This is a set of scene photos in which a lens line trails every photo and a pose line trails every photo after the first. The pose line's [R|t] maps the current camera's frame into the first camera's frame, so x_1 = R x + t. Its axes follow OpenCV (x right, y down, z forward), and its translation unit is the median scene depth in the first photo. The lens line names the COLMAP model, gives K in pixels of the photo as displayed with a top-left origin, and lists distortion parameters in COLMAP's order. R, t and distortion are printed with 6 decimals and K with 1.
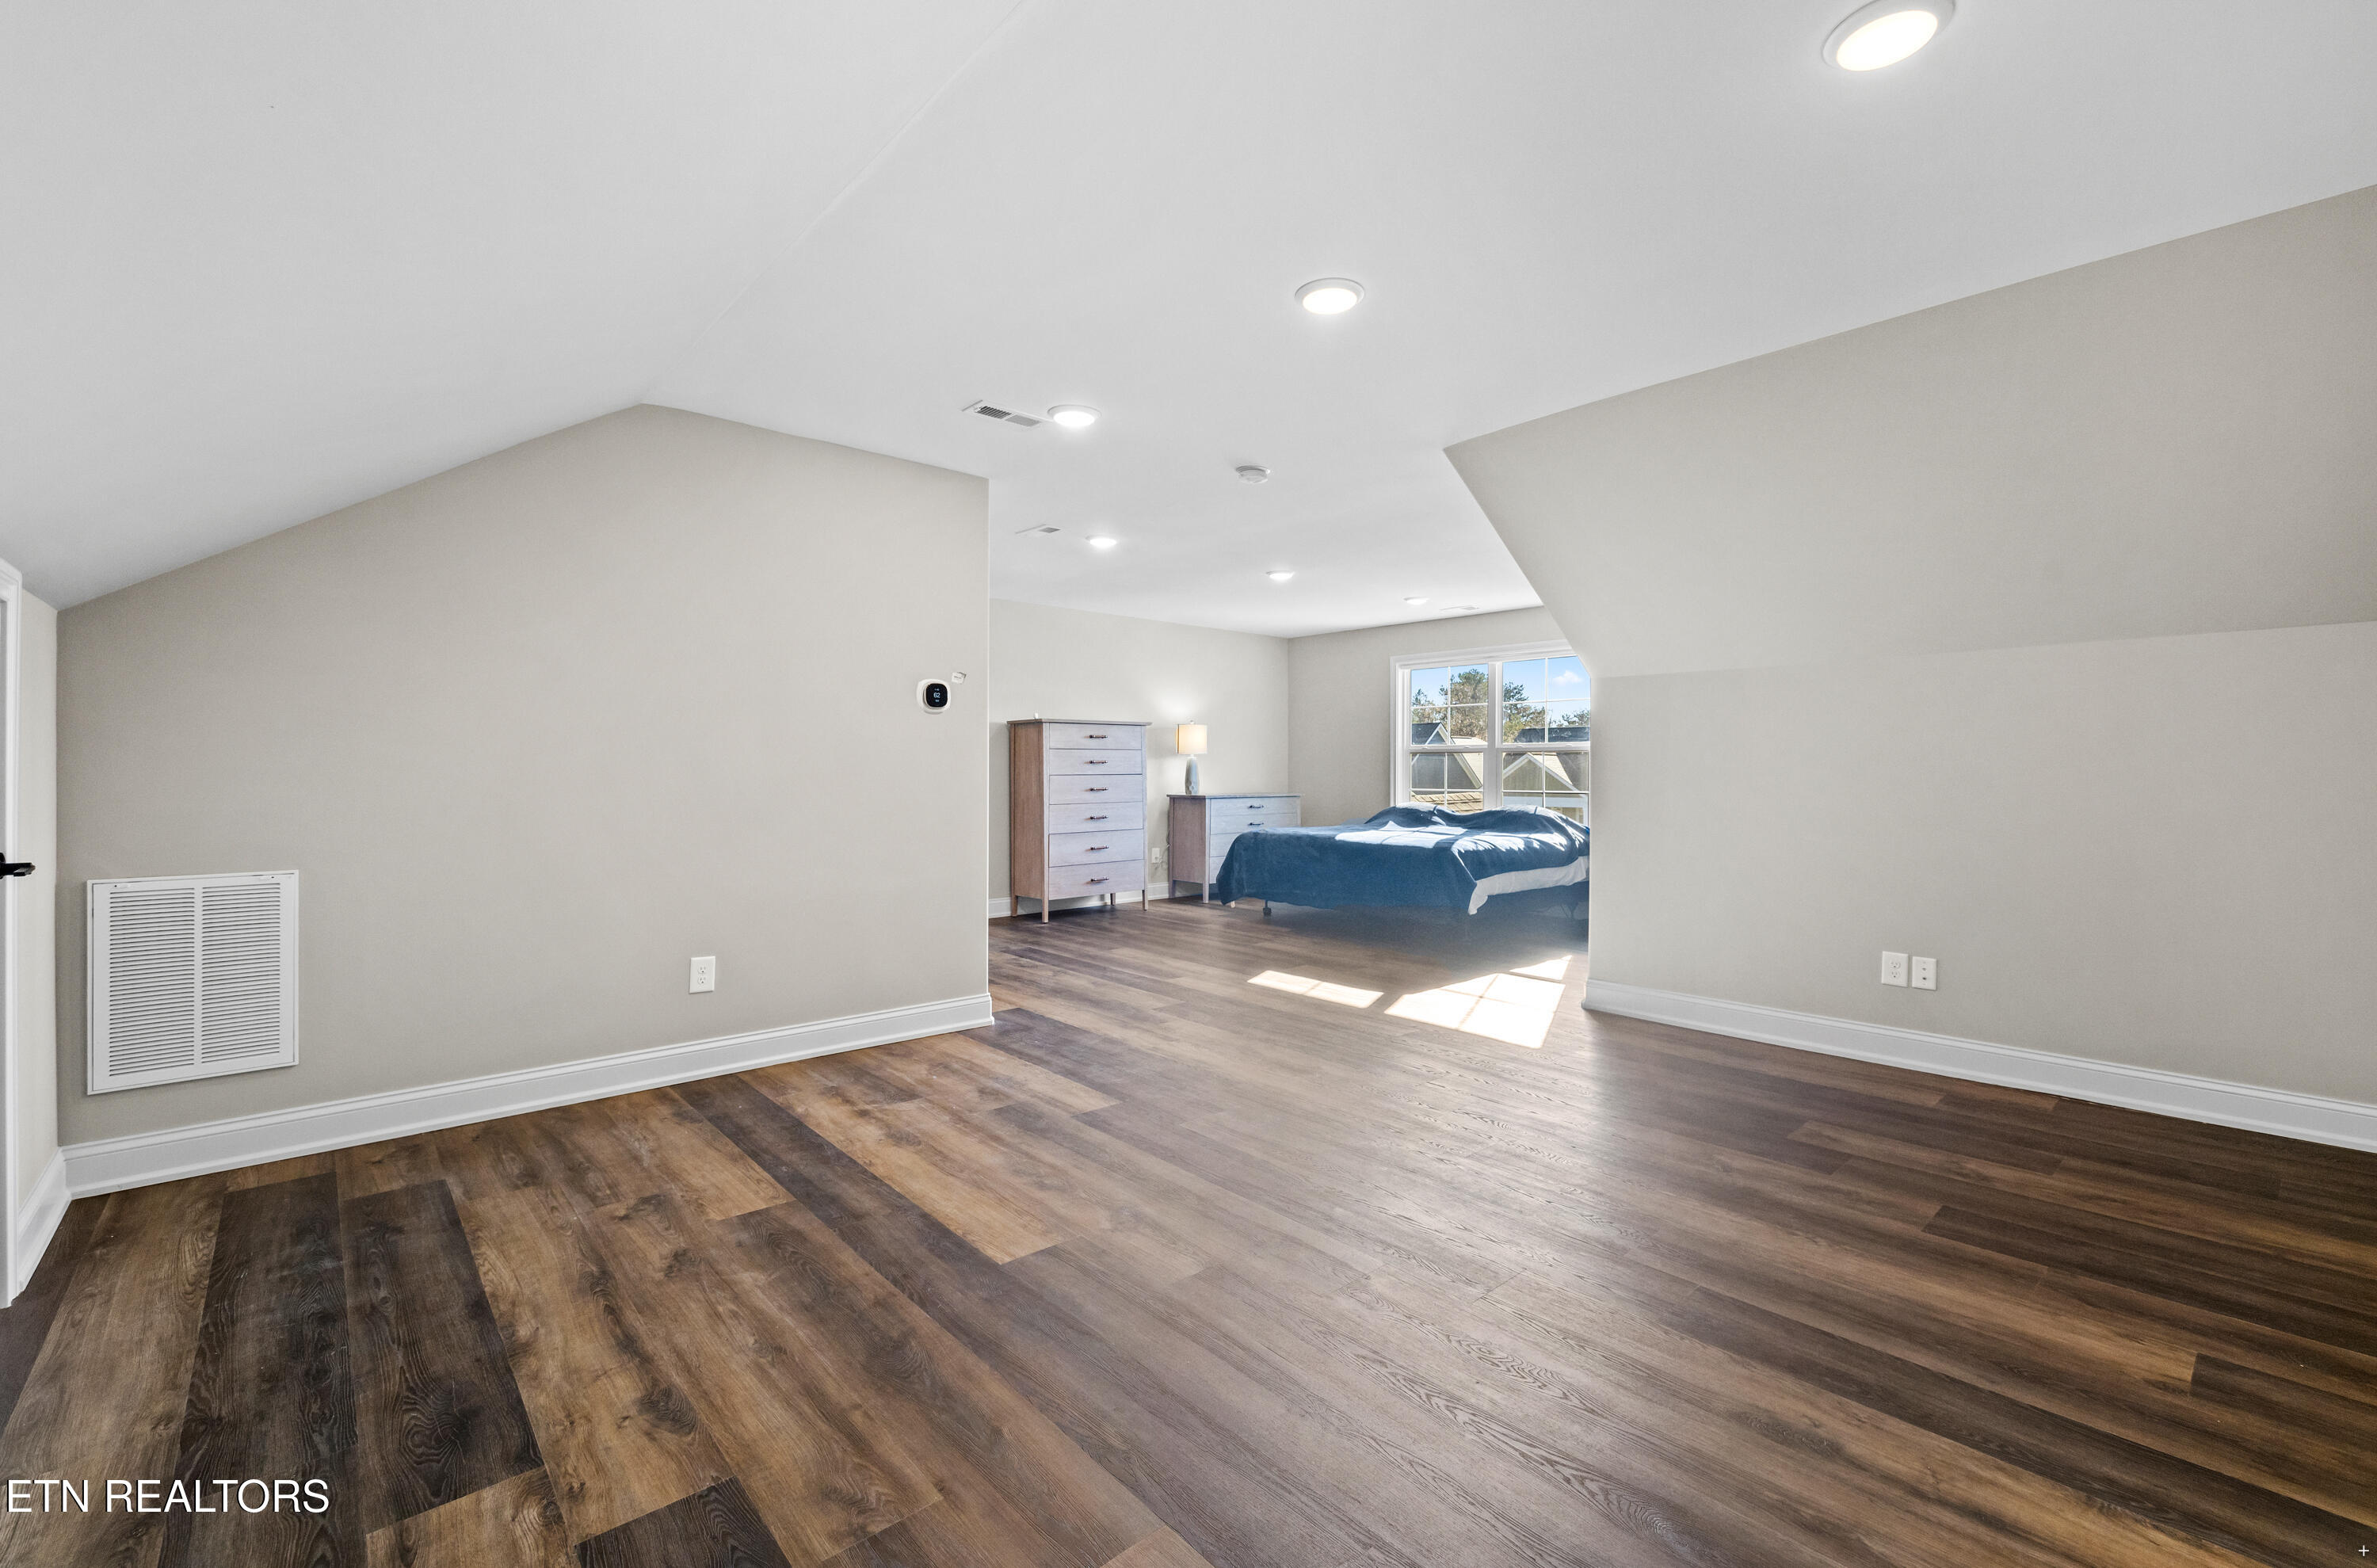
lens RADIAL K [[1040.4, 0, 1185.7], [0, 1040.4, 773.0], [0, 0, 1]] dist [-0.001314, -0.000012]
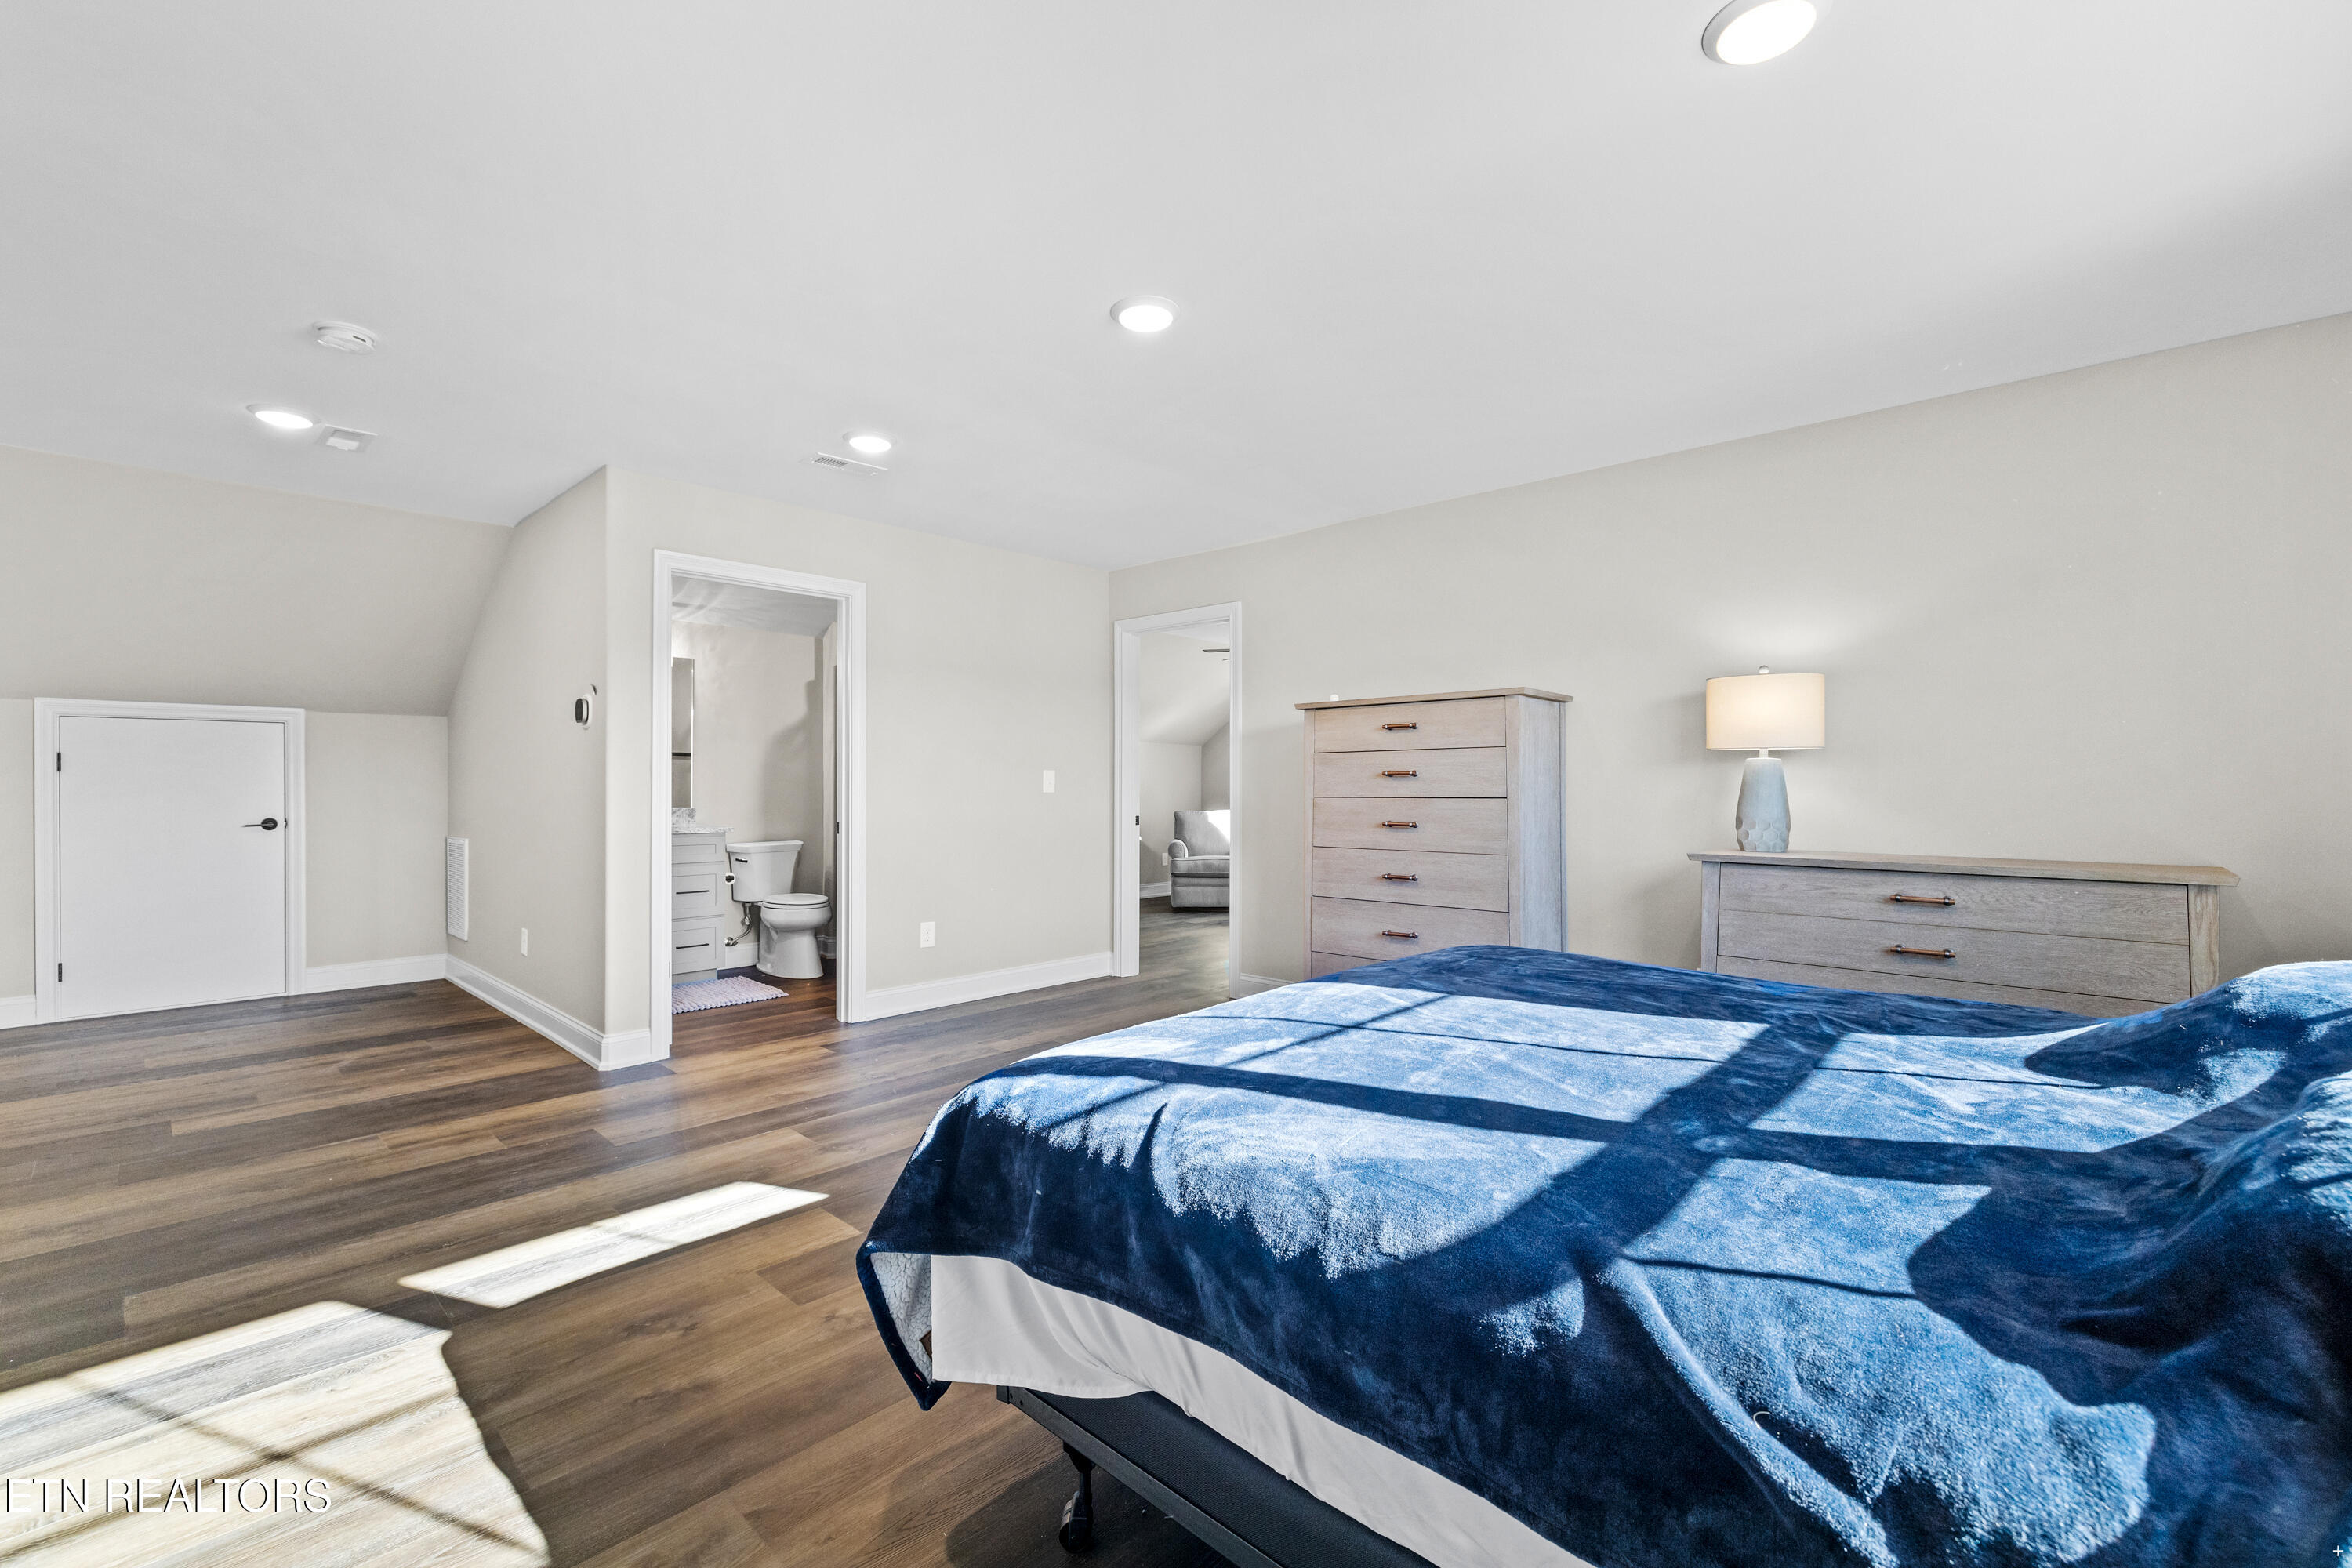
lens RADIAL K [[1013.6, 0, 1172.4], [0, 1013.6, 782.2], [0, 0, 1]] dist [-0.002422, -0.000055]
pose [[0.092388, 0.002043, -0.995721, 0.429131], [-0.006667, 0.999977, 0.001433, -0.006174], [0.995701, 0.006506, 0.092400, 0.833758]]
